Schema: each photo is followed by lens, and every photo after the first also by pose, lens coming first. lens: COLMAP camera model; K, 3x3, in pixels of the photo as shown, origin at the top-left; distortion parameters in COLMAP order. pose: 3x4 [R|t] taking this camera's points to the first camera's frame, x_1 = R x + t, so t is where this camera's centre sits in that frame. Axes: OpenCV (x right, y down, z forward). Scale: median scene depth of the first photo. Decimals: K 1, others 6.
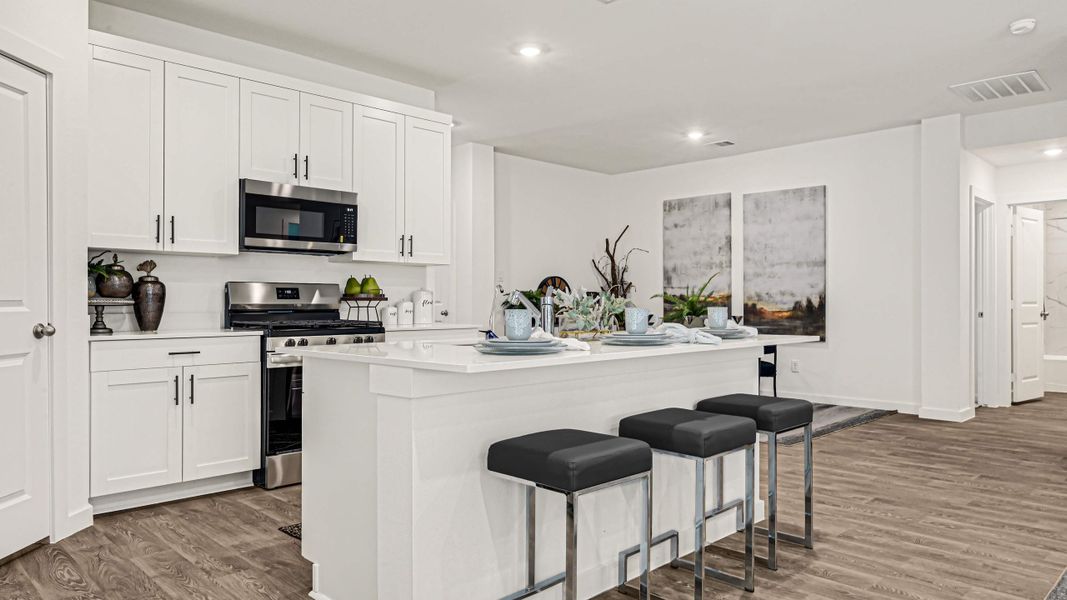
lens RADIAL K [[705.5, 0, 536.4], [0, 705.5, 296.3], [0, 0, 1]] dist [0.003447, -0.001626]
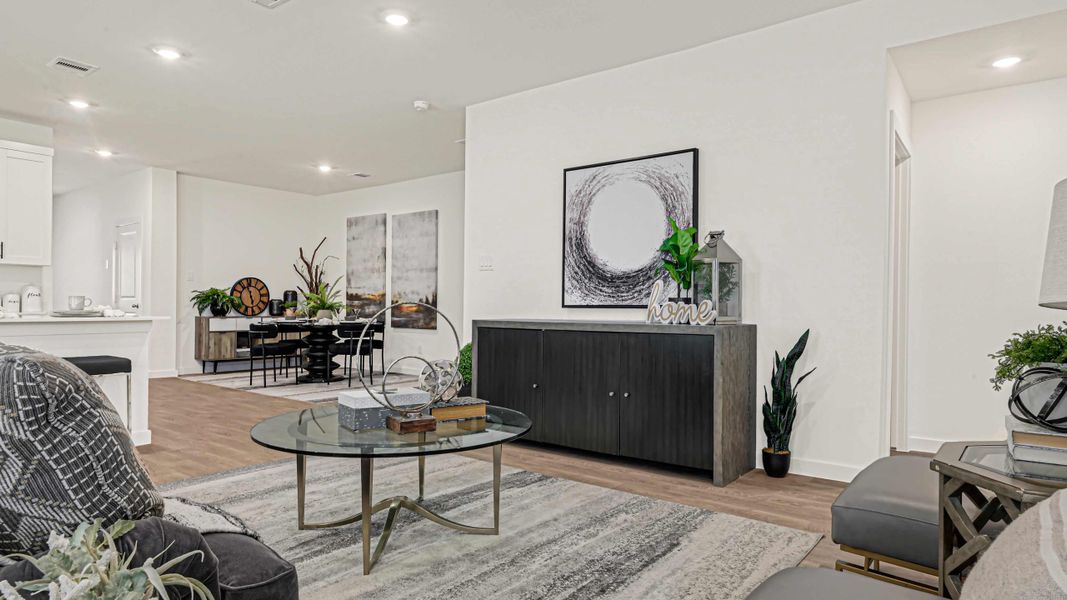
lens RADIAL K [[627.0, 0, 533.1], [0, 627.0, 304.8], [0, 0, 1]] dist [0.003732, 0.000530]
pose [[0.992140, 0.007264, 0.124924, 0.436338], [-0.008510, 0.999919, 0.009445, 0.005736], [-0.124845, -0.010434, 0.992121, -0.173026]]
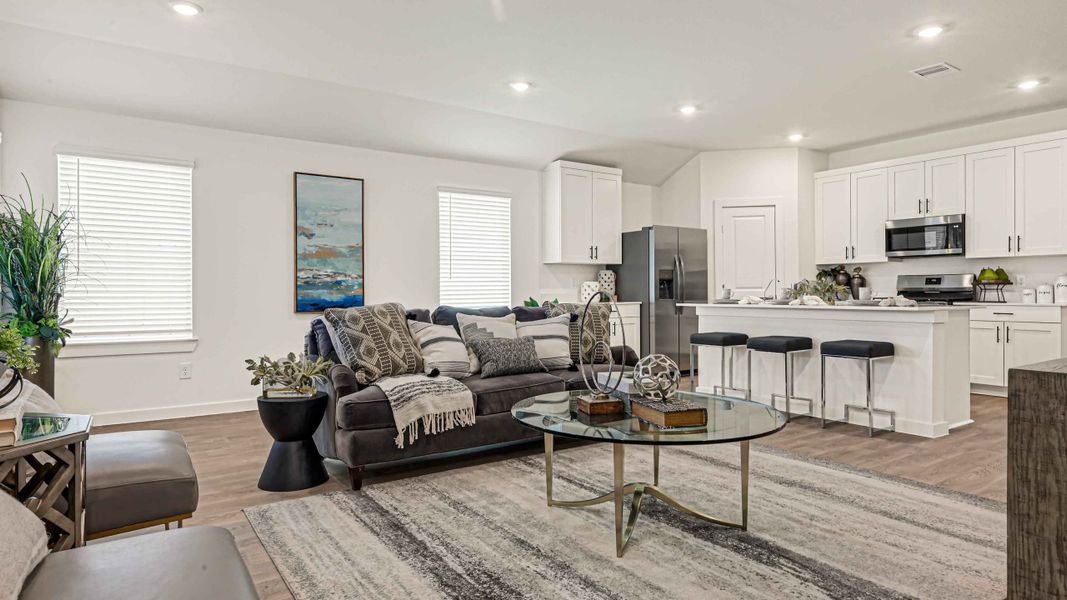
lens RADIAL K [[609.7, 0, 533.7], [0, 609.7, 304.5], [0, 0, 1]] dist [0.003213, 0.000755]
pose [[-0.179034, 0.021179, -0.983615, 0.775134], [0.011679, 0.999744, 0.019400, 0.007617], [0.983774, -0.008014, -0.179235, 0.205545]]
